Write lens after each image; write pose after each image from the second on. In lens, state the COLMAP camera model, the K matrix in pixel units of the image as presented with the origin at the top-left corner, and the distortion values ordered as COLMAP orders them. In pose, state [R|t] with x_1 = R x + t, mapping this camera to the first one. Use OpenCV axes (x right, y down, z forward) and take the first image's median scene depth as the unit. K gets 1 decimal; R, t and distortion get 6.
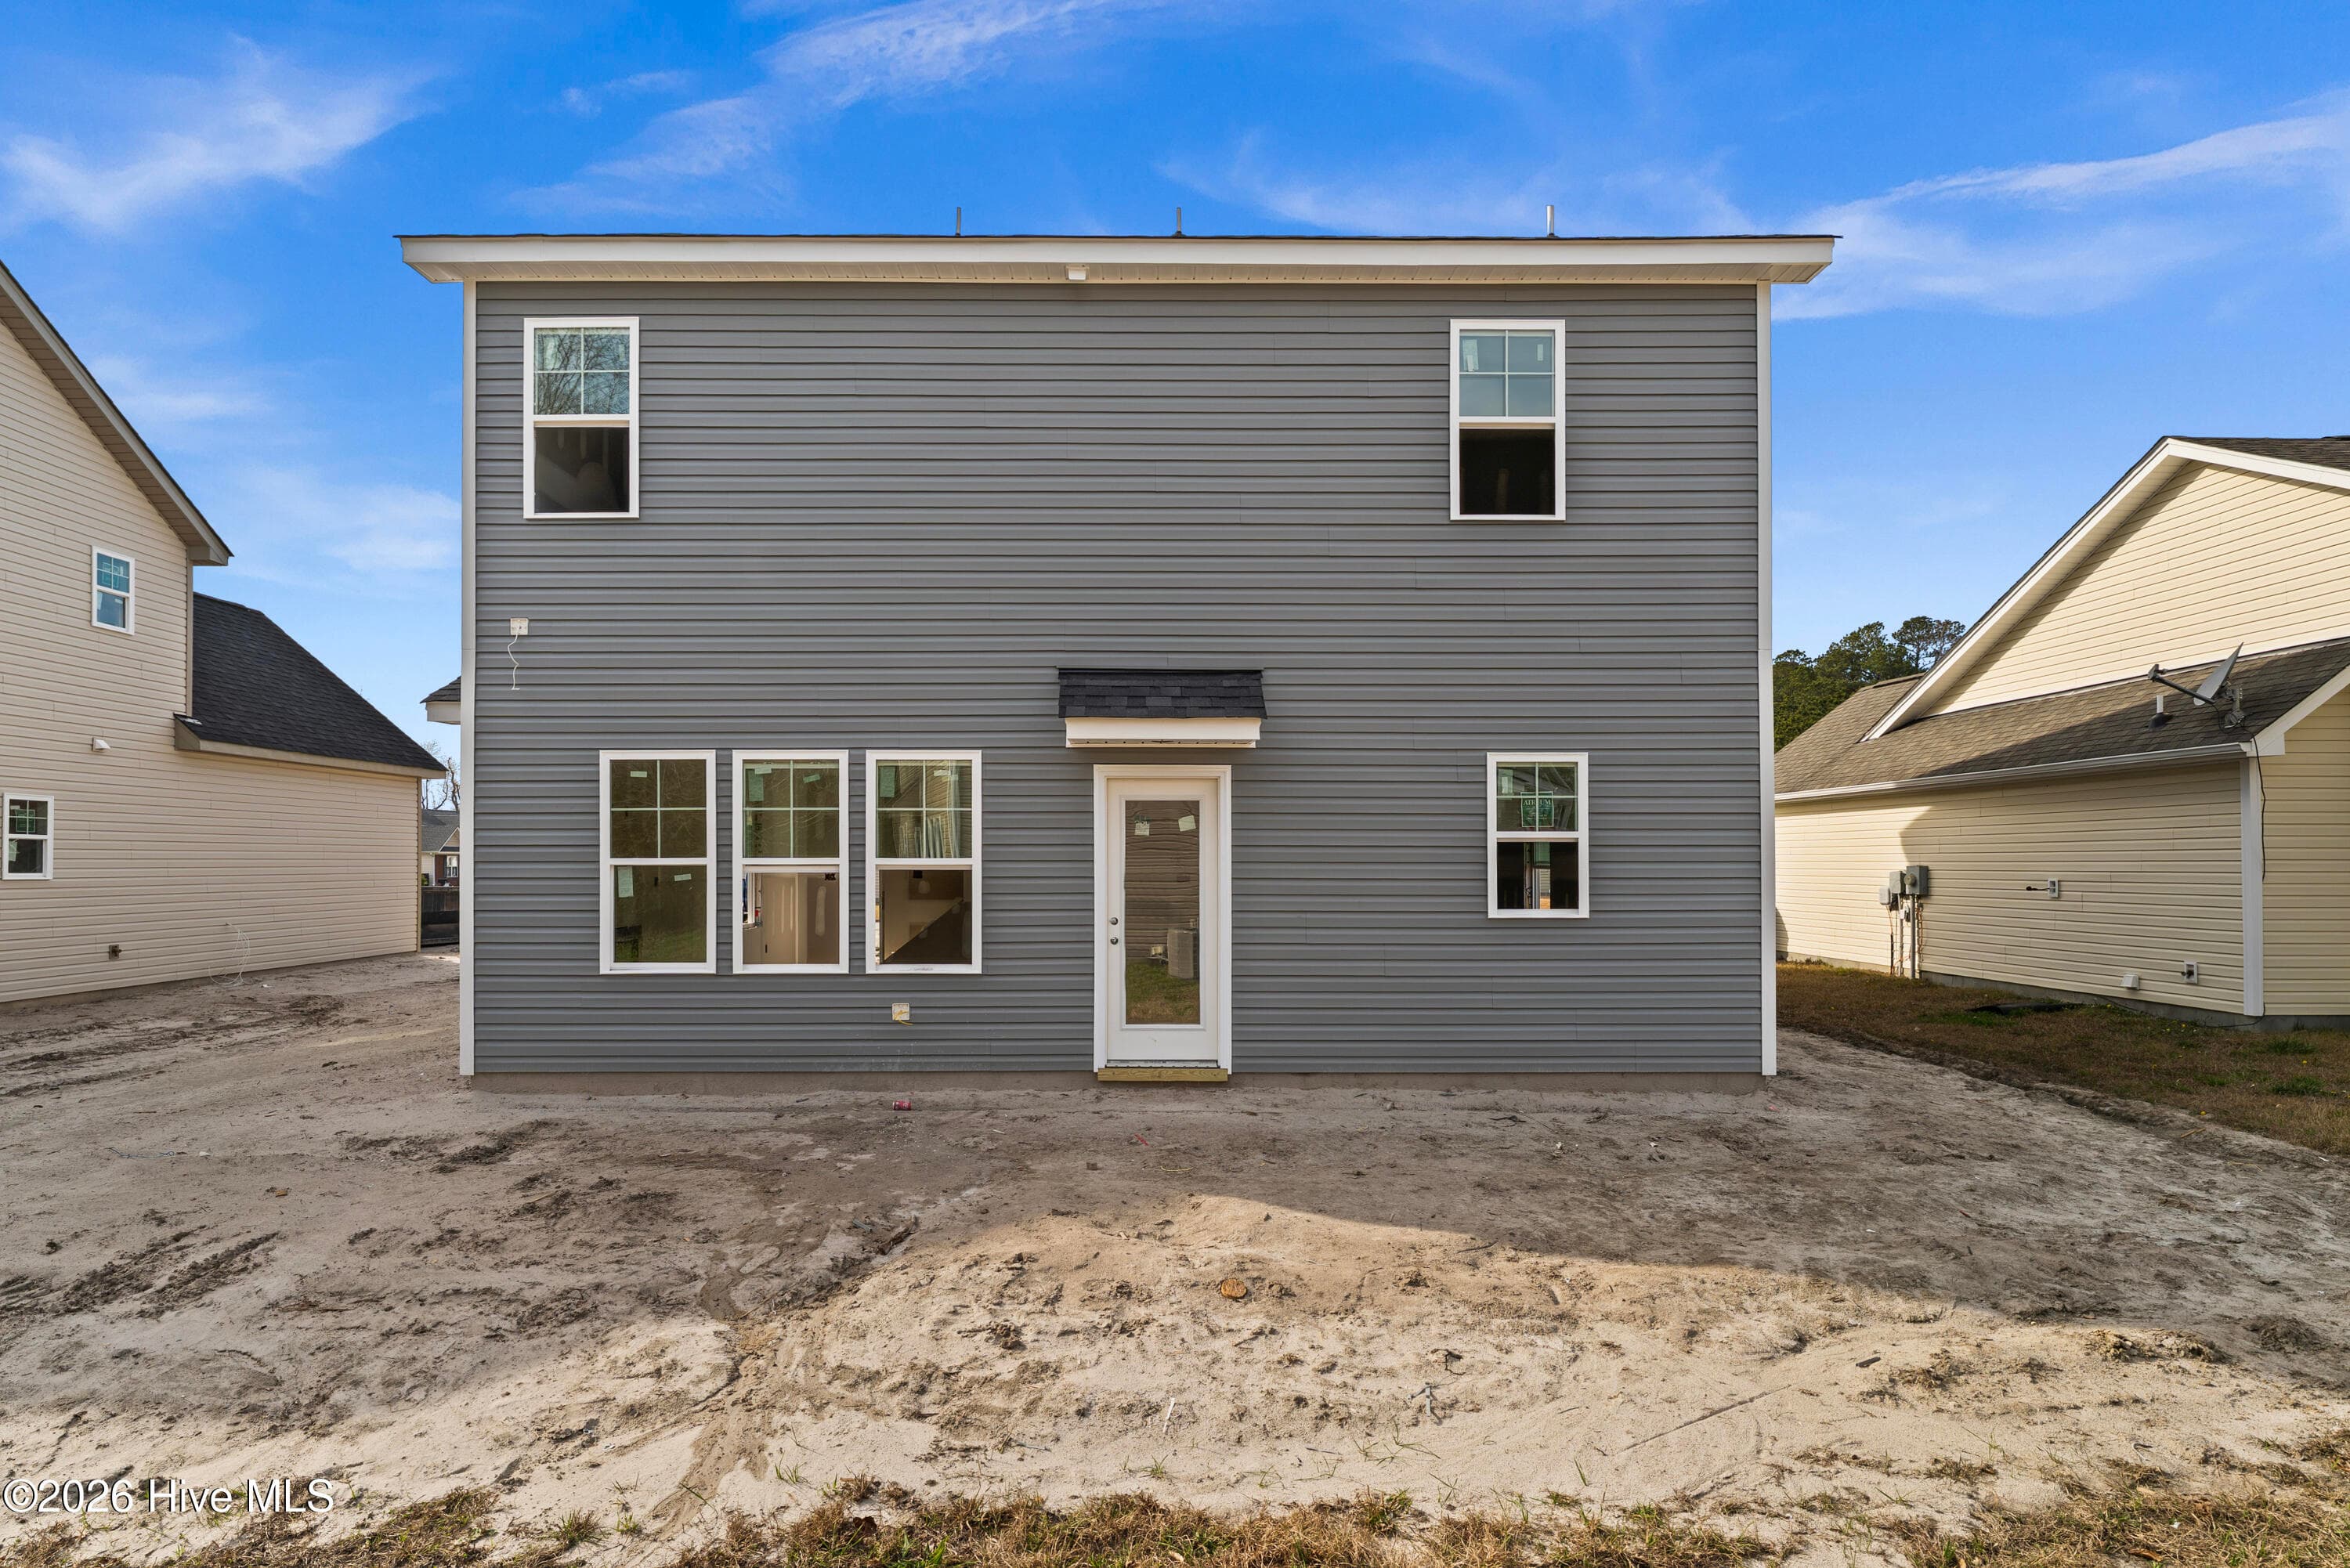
lens RADIAL K [[1203.9, 0, 1148.1], [0, 1203.9, 858.7], [0, 0, 1]] dist [-0.004630, -0.000017]
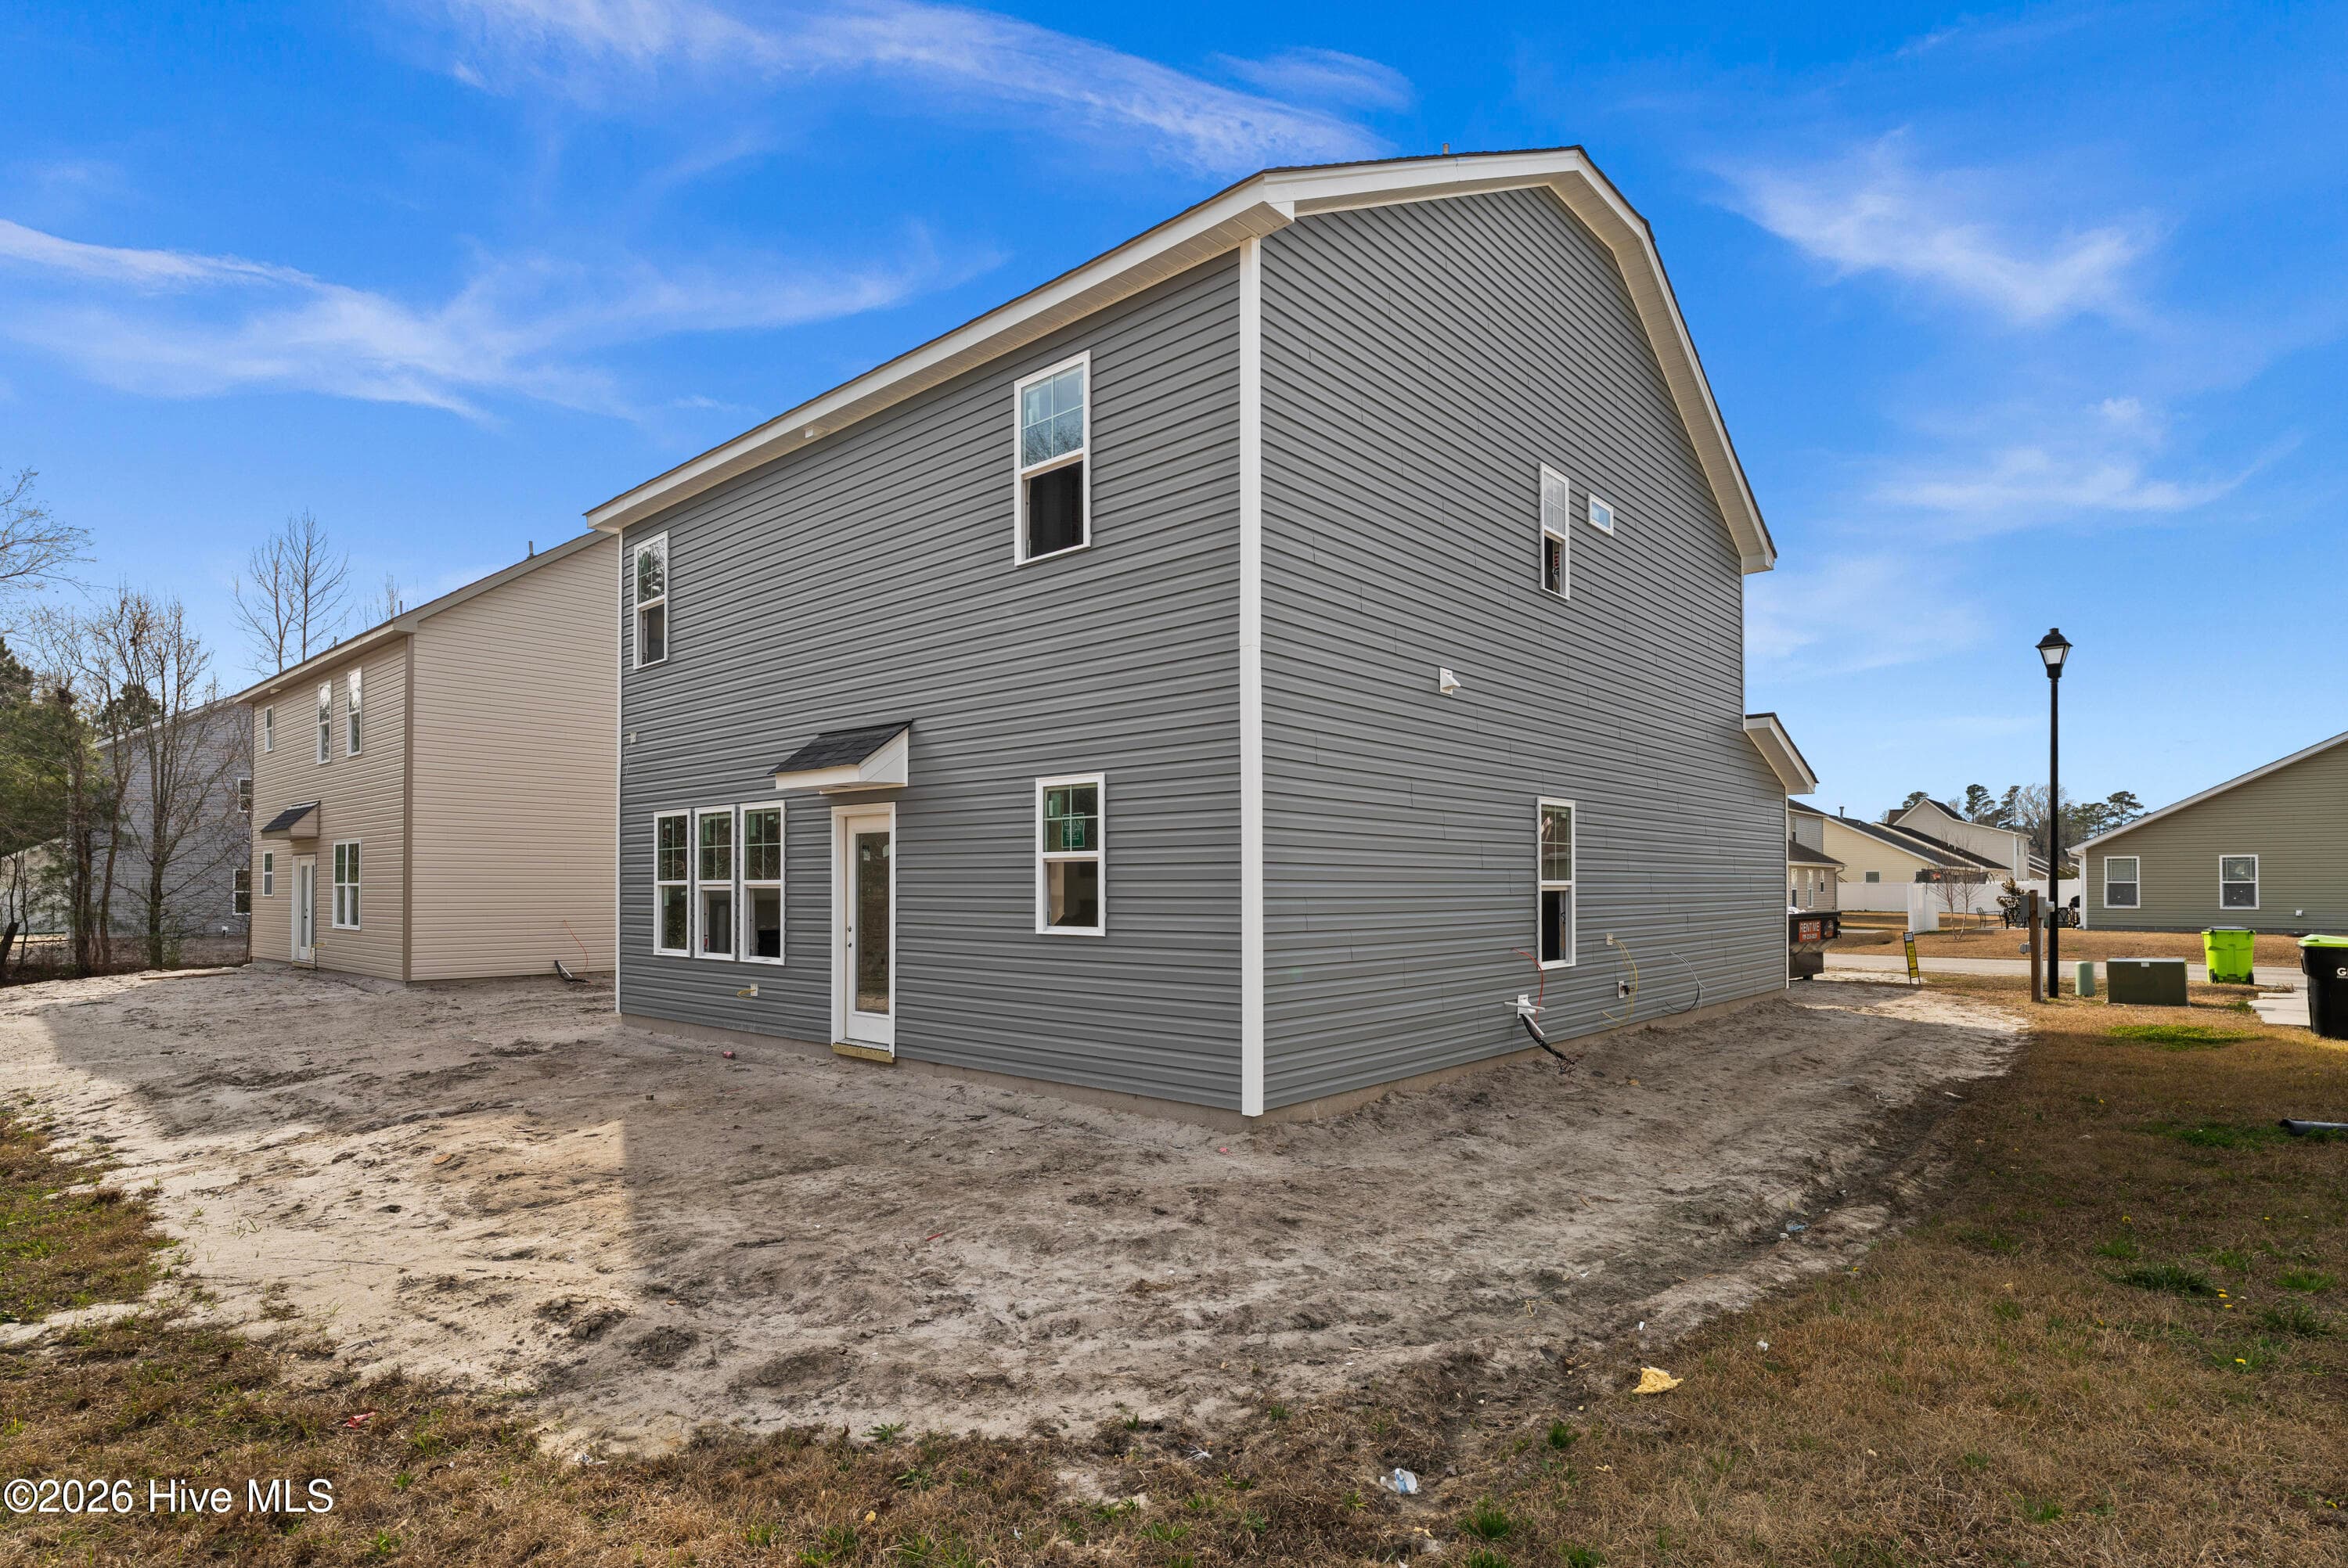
lens RADIAL K [[1184.6, 0, 1165.5], [0, 1184.6, 876.0], [0, 0, 1]] dist [-0.000230, 0.000193]
pose [[0.744604, -0.006696, -0.667472, 1.068925], [0.004790, 0.999978, -0.004688, 0.003762], [0.667489, 0.000293, 0.744620, 0.294349]]
